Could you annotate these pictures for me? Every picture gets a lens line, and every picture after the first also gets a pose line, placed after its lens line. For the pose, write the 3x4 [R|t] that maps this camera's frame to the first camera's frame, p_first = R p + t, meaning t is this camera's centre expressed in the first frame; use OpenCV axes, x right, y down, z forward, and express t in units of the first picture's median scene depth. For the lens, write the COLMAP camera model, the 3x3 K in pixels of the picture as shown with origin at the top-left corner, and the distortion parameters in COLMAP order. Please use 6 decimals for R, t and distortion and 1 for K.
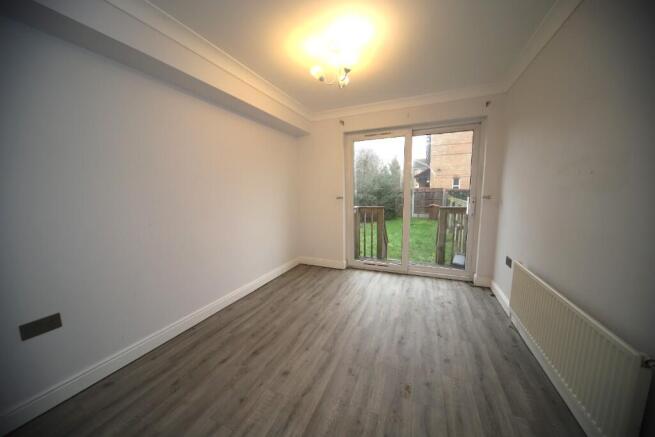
lens RADIAL K [[228.7, 0, 327.0], [0, 228.7, 221.4], [0, 0, 1]] dist [-0.000159, -0.000016]
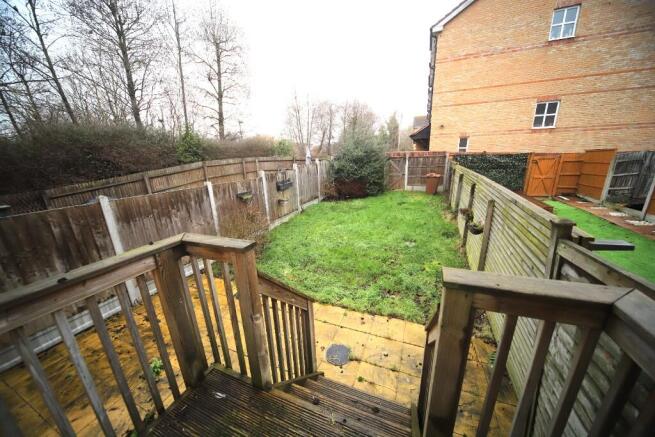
lens RADIAL K [[228.7, 0, 332.5], [0, 228.7, 218.5], [0, 0, 1]] dist [-0.000159, -0.000016]
pose [[0.999531, -0.022120, 0.021194, 0.106699], [0.018871, 0.989564, 0.142850, -0.039764], [-0.024133, -0.142383, 0.989517, 0.220602]]
